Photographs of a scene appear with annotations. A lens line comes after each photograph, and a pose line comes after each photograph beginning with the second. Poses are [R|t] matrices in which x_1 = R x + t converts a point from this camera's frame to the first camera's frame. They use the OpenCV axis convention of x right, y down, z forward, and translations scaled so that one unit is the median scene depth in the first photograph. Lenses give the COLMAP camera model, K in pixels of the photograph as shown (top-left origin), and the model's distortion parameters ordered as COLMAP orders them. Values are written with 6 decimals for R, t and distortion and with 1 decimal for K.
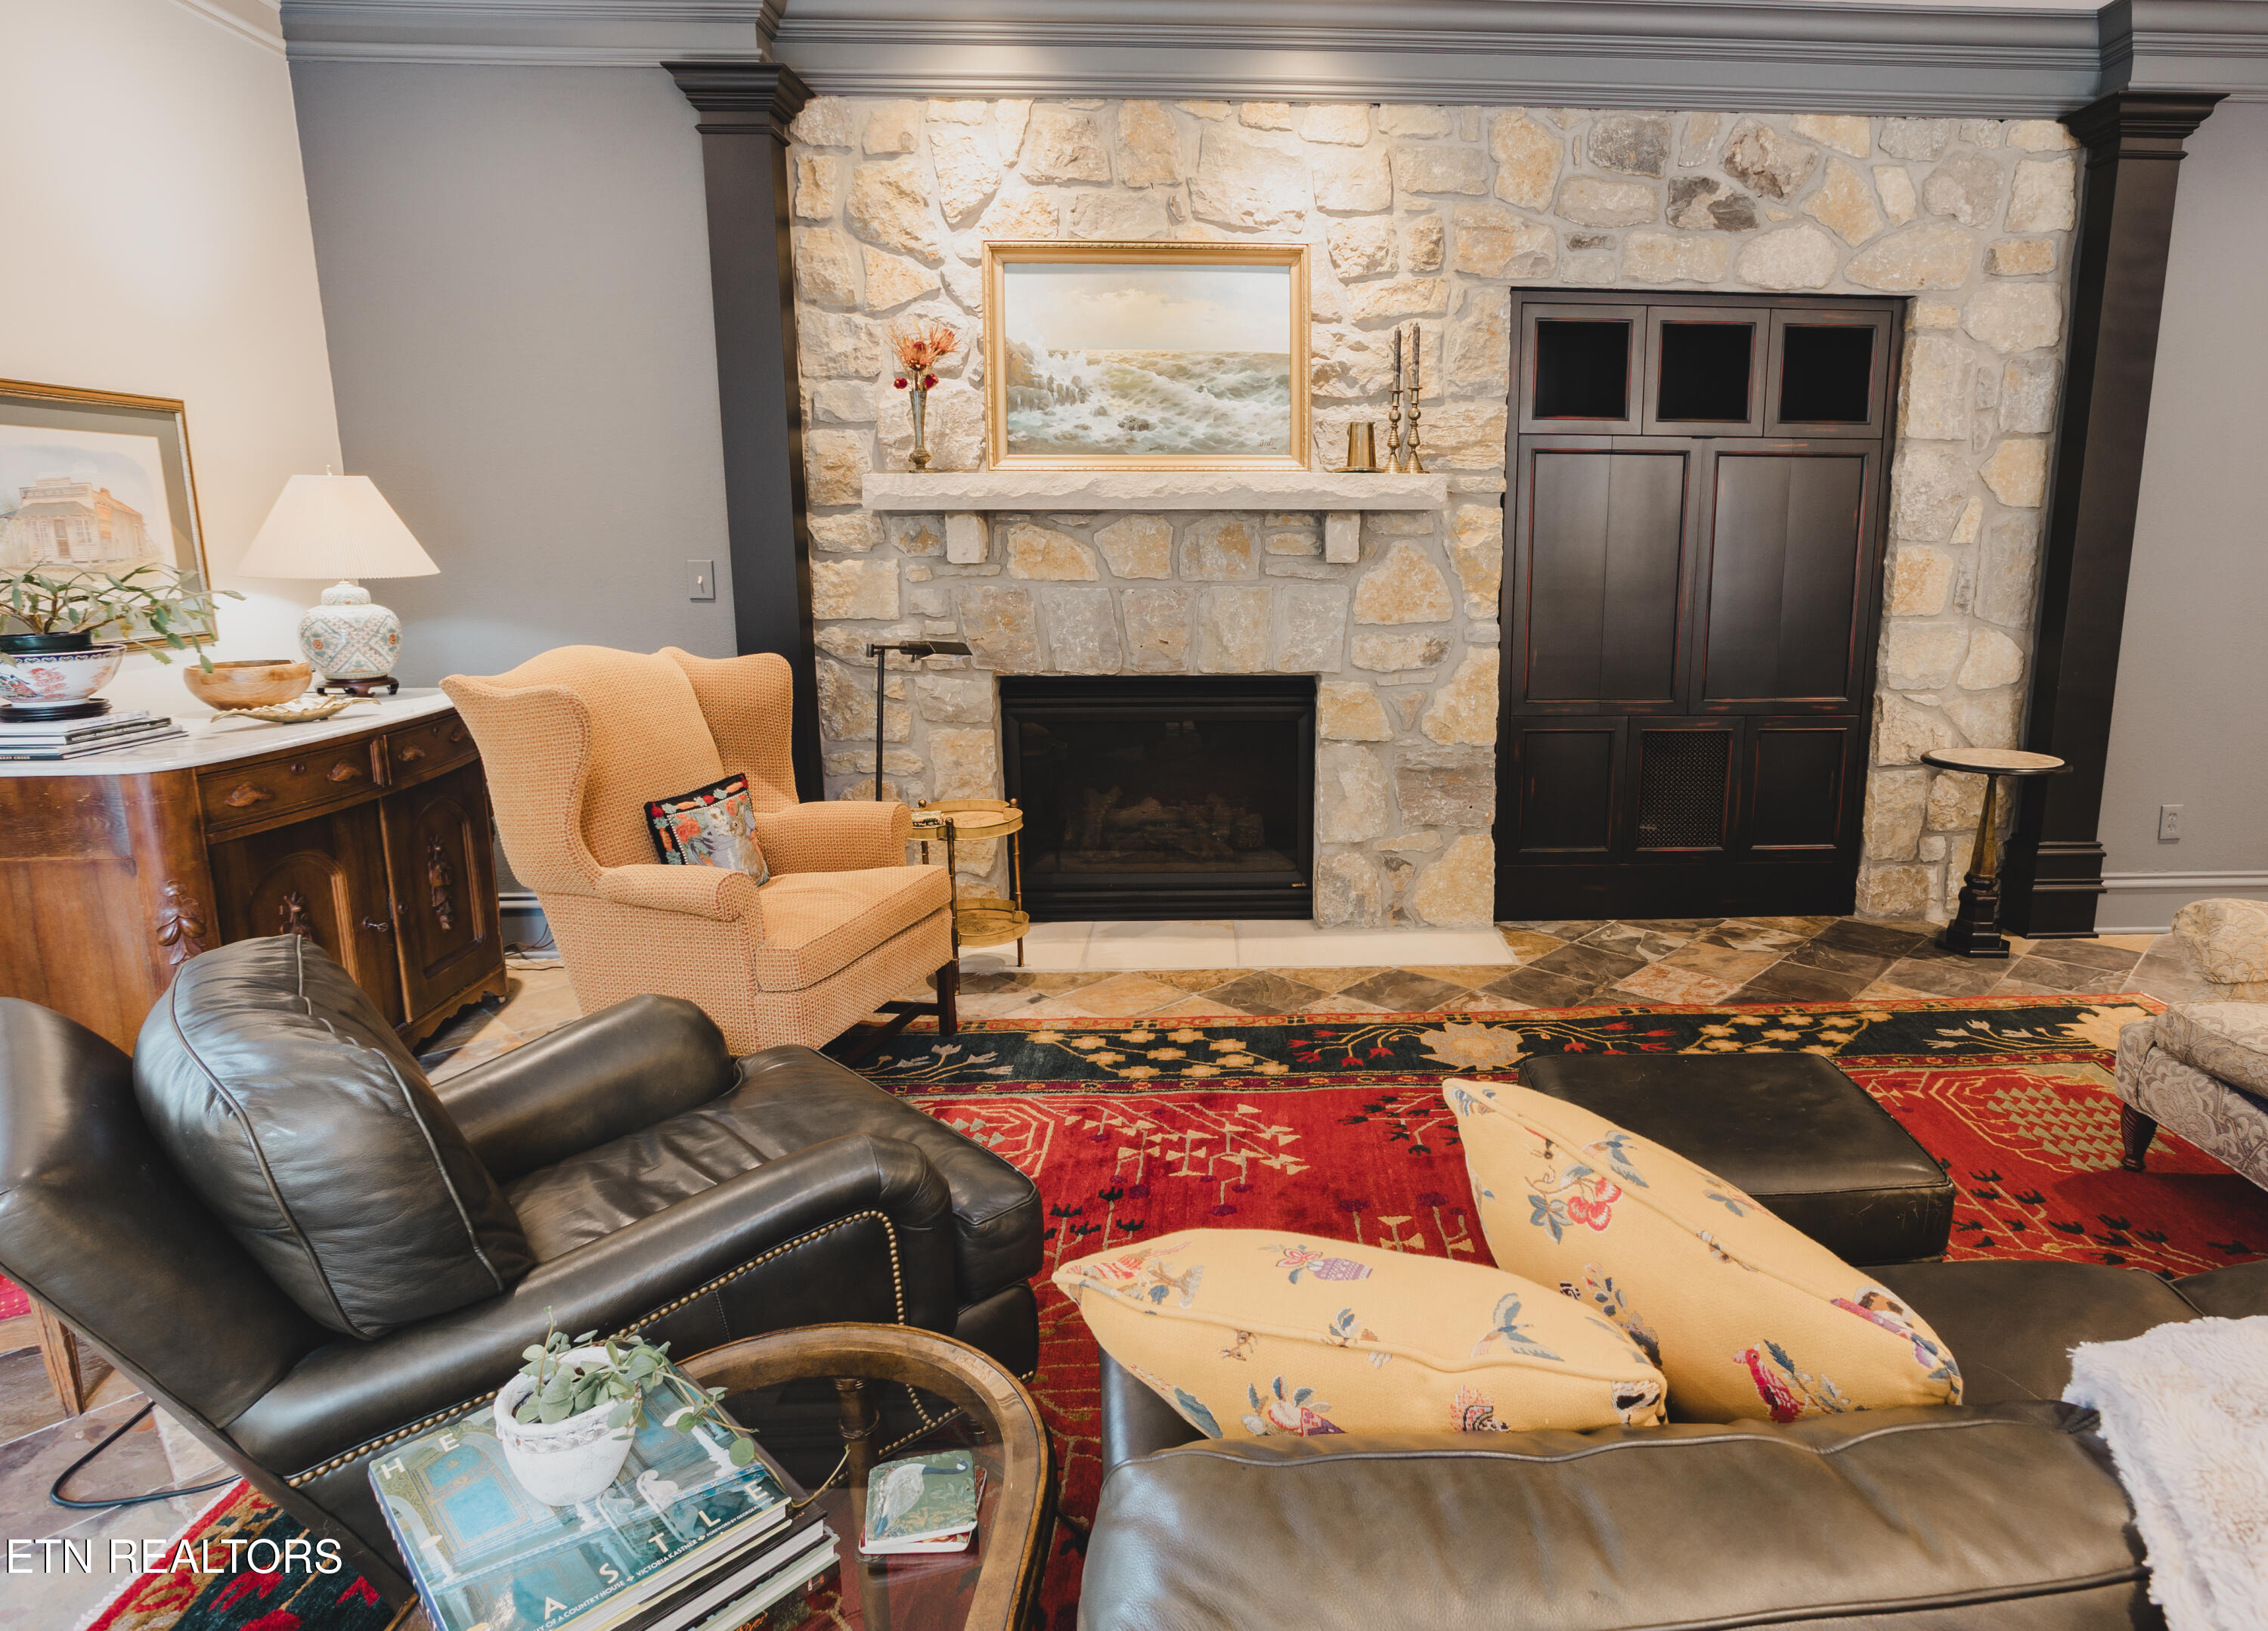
lens RADIAL K [[1384.2, 0, 1135.4], [0, 1384.2, 808.6], [0, 0, 1]] dist [-0.002428, 0.001288]
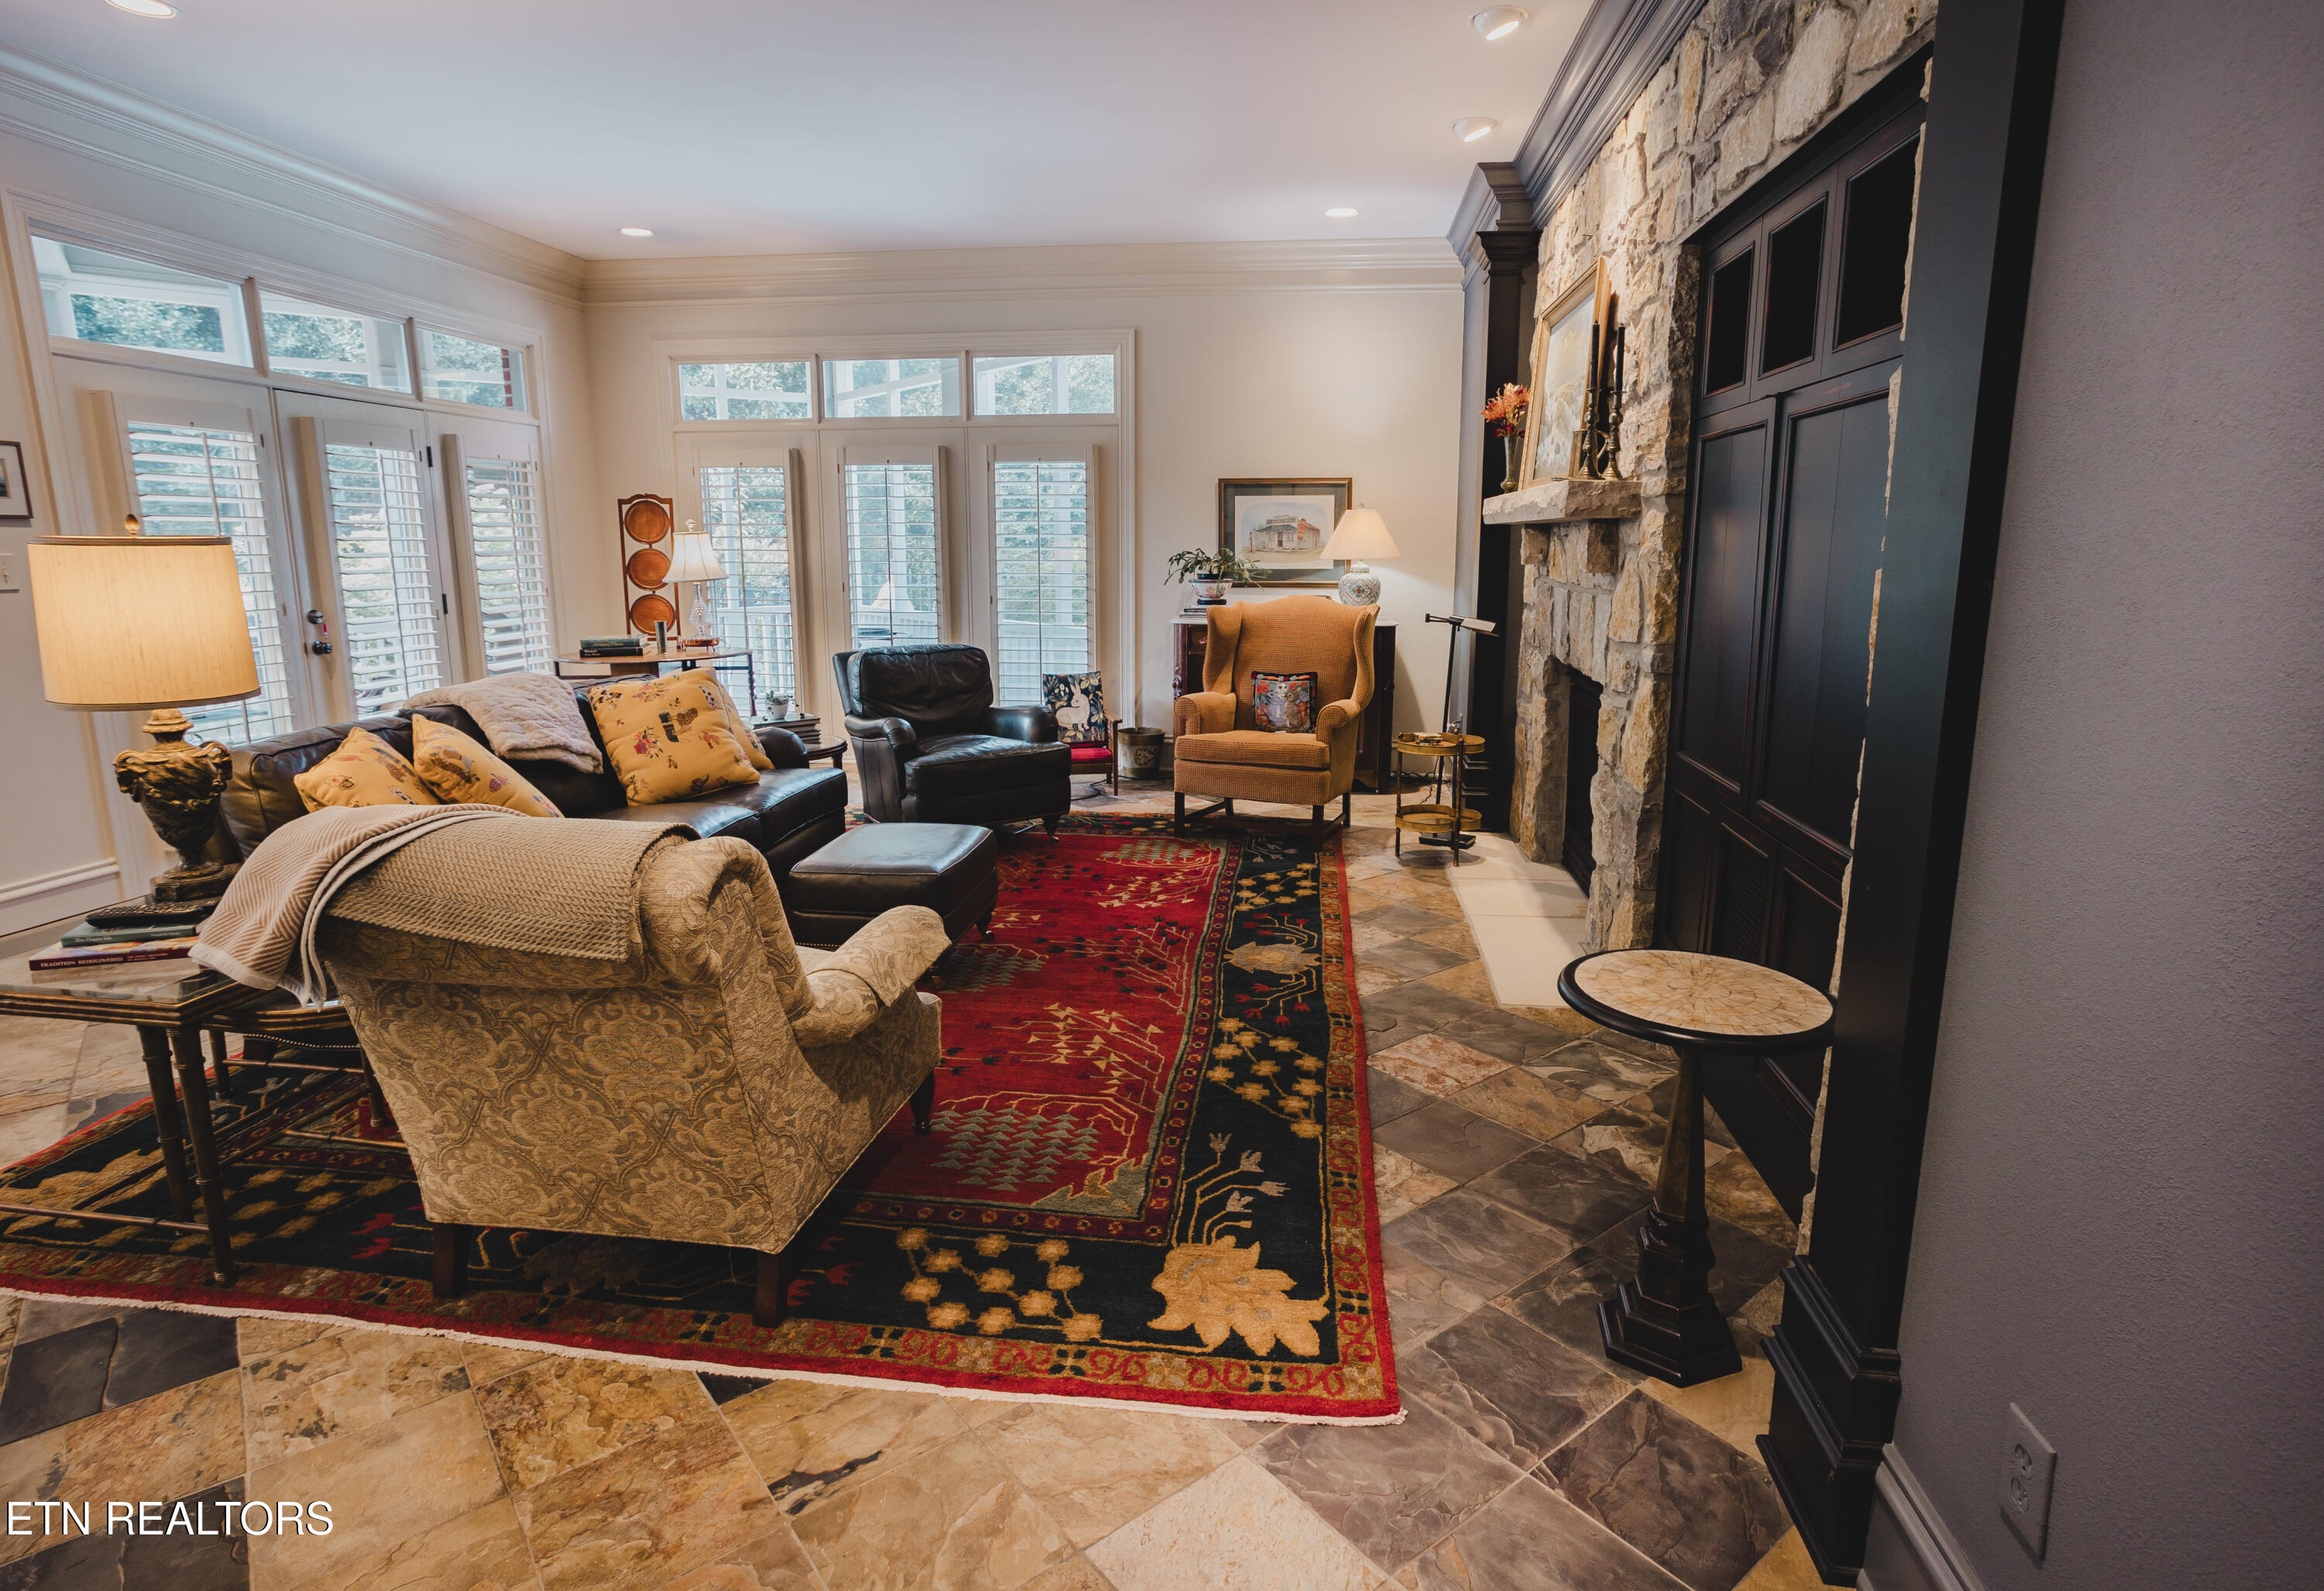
lens RADIAL K [[1213.9, 0, 1159.3], [0, 1213.9, 789.6], [0, 0, 1]] dist [0.007148, 0.002421]
pose [[-0.179219, 0.190281, -0.965232, 1.213187], [-0.205626, 0.952203, 0.225892, -0.179073], [0.962080, 0.238961, -0.131527, 0.985741]]
